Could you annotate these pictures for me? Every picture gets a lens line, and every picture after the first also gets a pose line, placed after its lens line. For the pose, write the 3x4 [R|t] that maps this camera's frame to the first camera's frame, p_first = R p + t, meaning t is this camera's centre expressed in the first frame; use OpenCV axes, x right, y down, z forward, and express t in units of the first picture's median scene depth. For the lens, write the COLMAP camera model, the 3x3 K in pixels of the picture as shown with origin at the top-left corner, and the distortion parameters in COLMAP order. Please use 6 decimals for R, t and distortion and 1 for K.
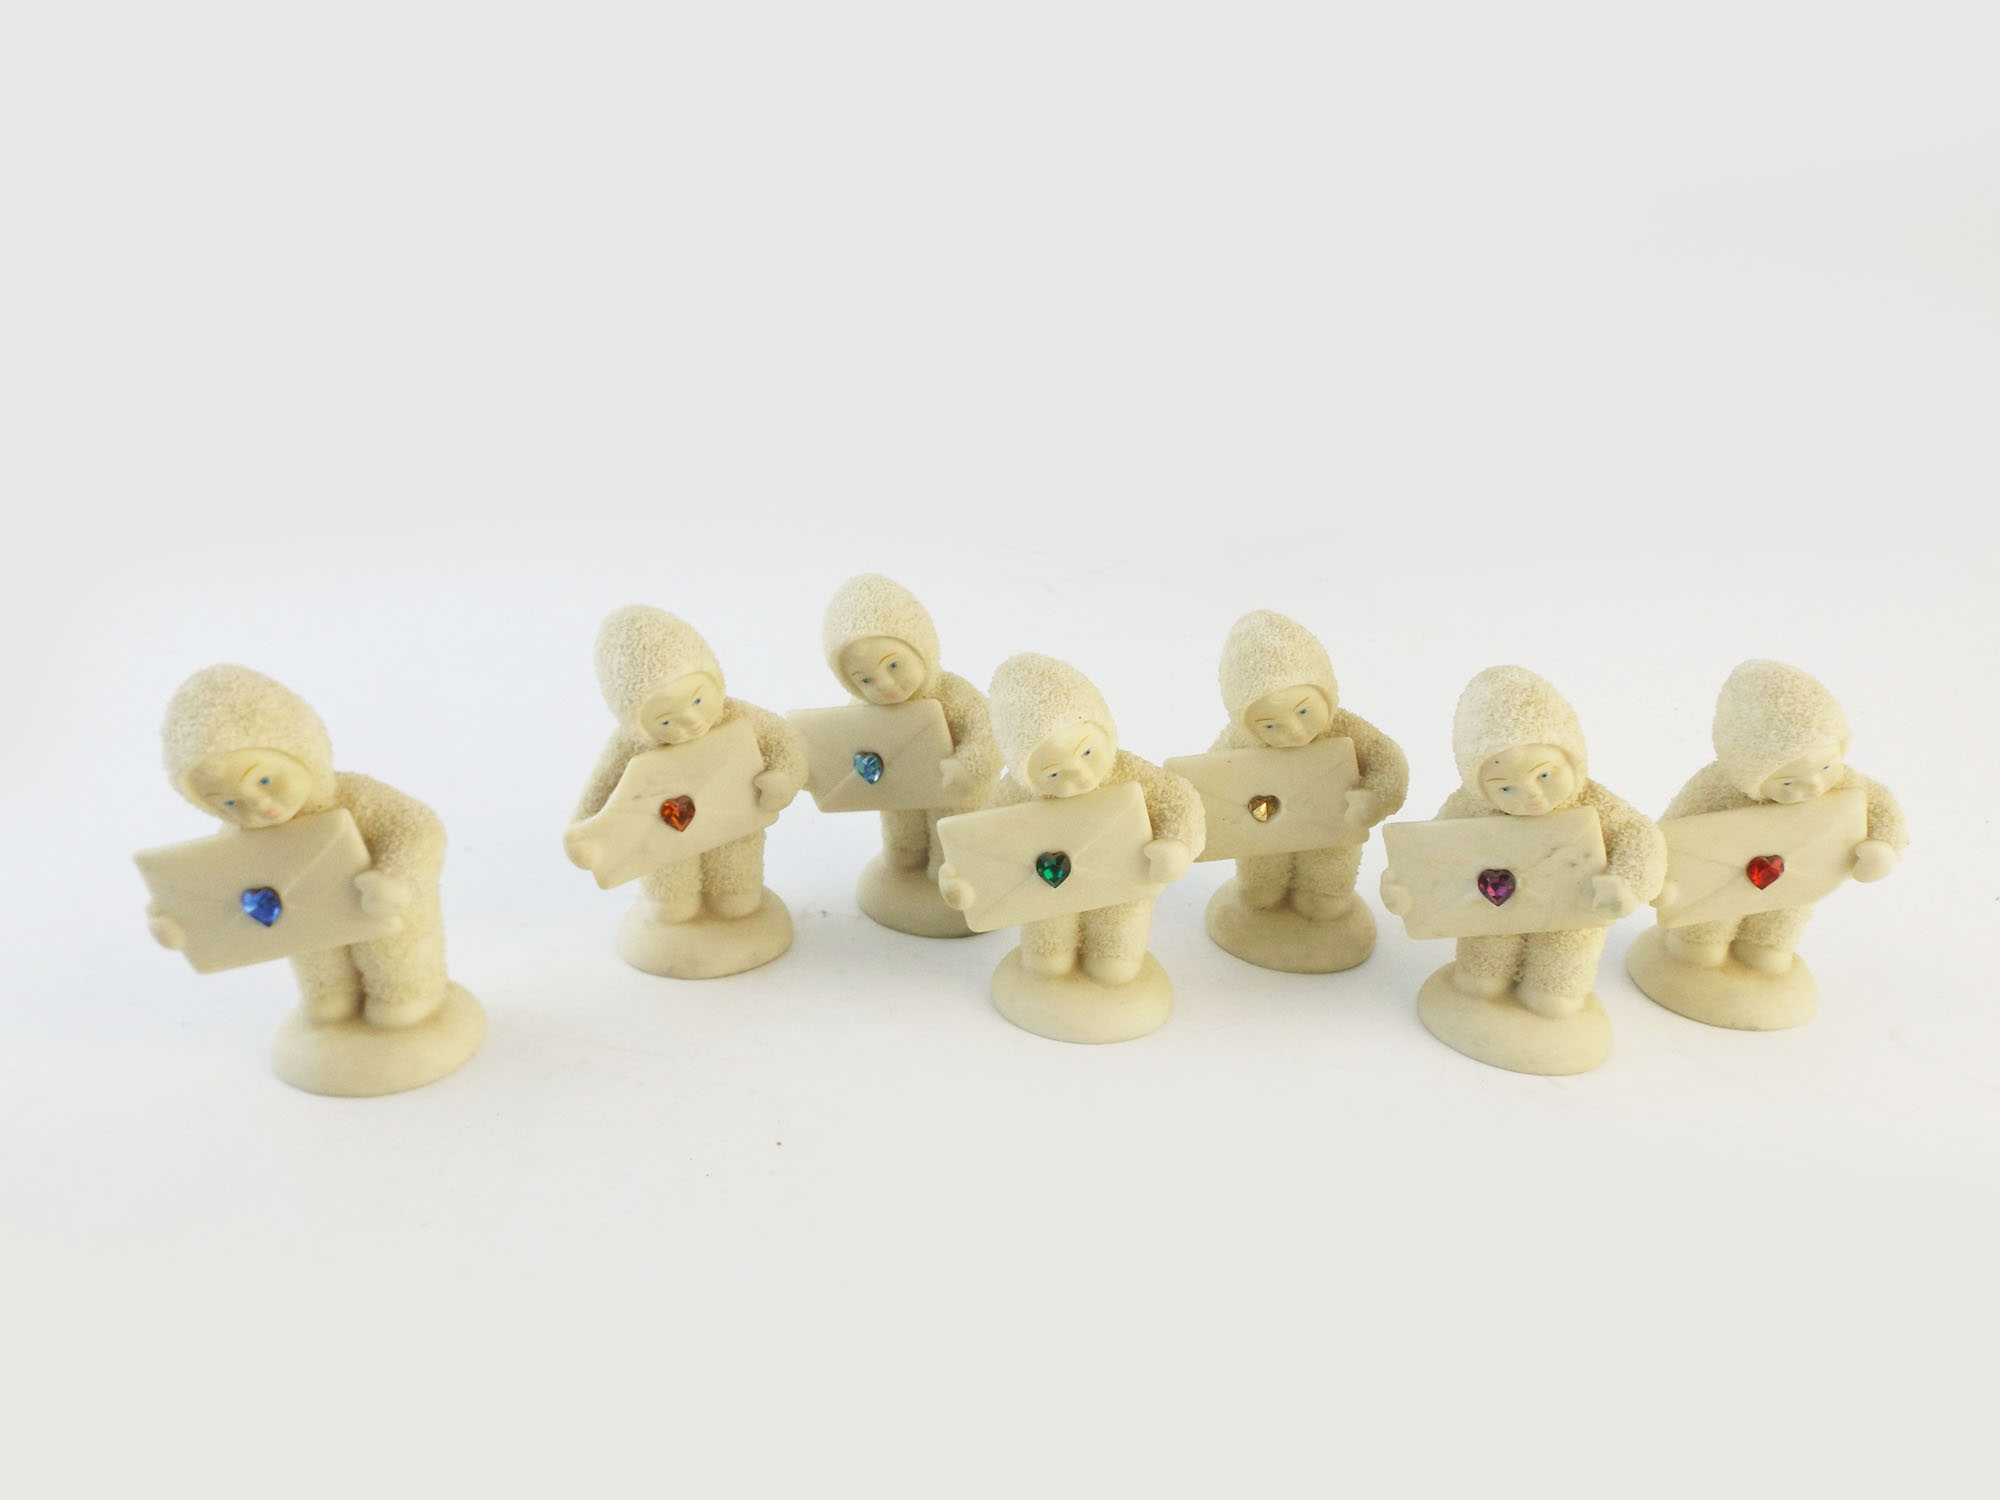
lens RADIAL K [[1441.9, 0, 1000.0], [0, 1441.9, 750.0], [0, 0, 1]] dist [0.021250, -0.026196]
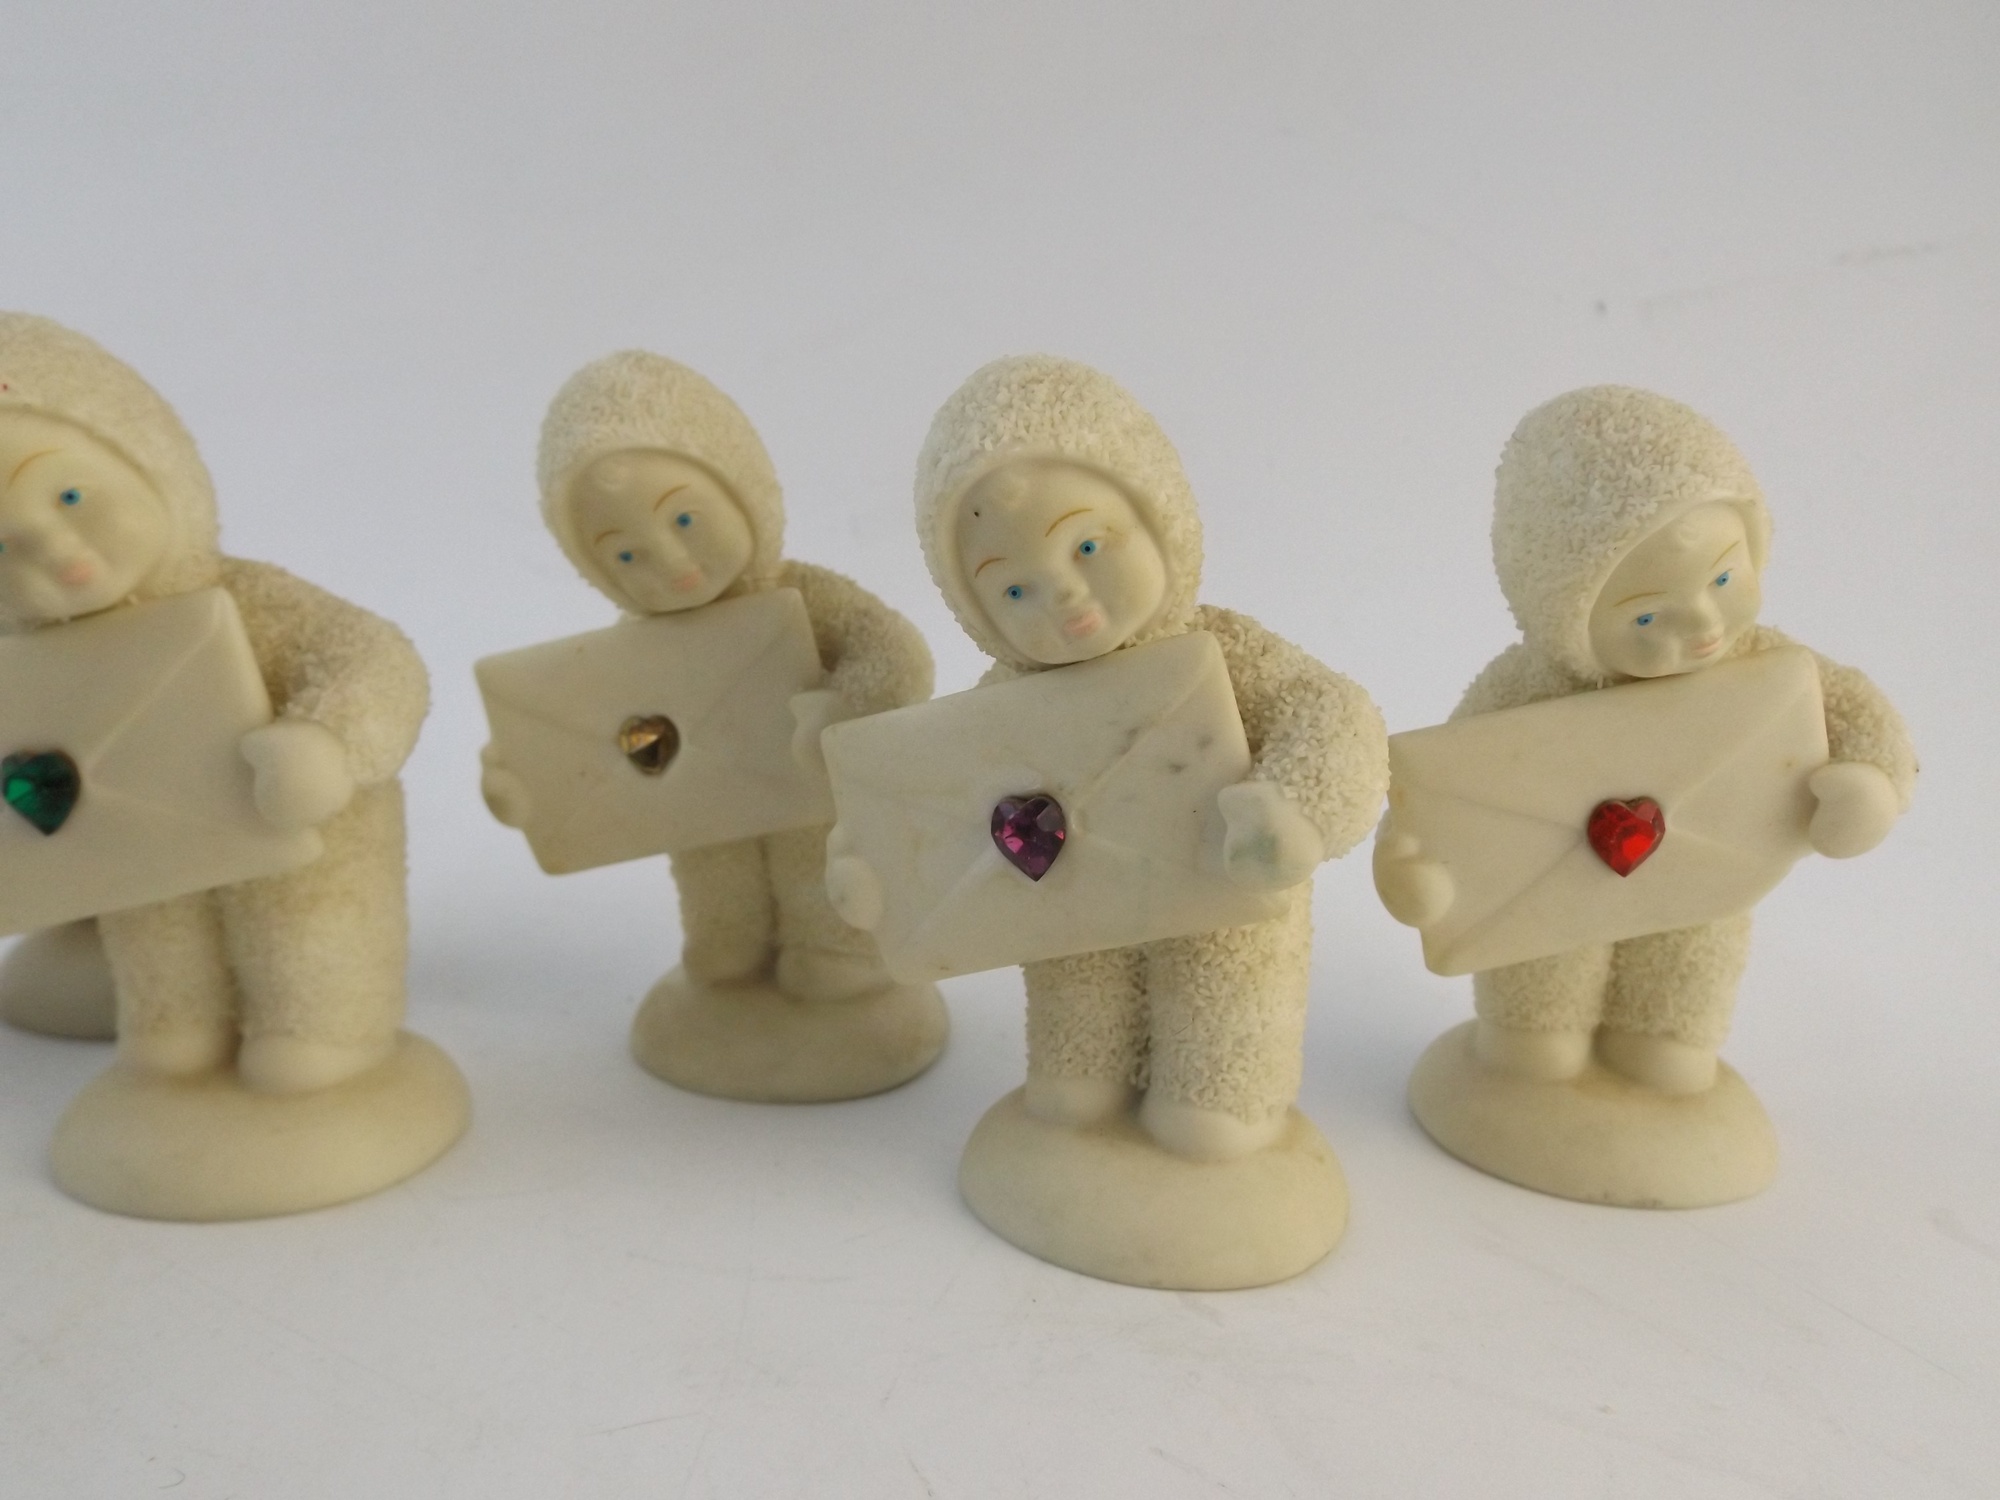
lens RADIAL K [[1441.9, 0, 1000.0], [0, 1441.9, 750.0], [0, 0, 1]] dist [0.021250, -0.026196]
pose [[0.999861, 0.007393, 0.014942, 0.307317], [-0.003956, 0.975910, -0.218140, 0.156763], [-0.016194, 0.218050, 0.975803, 0.519879]]
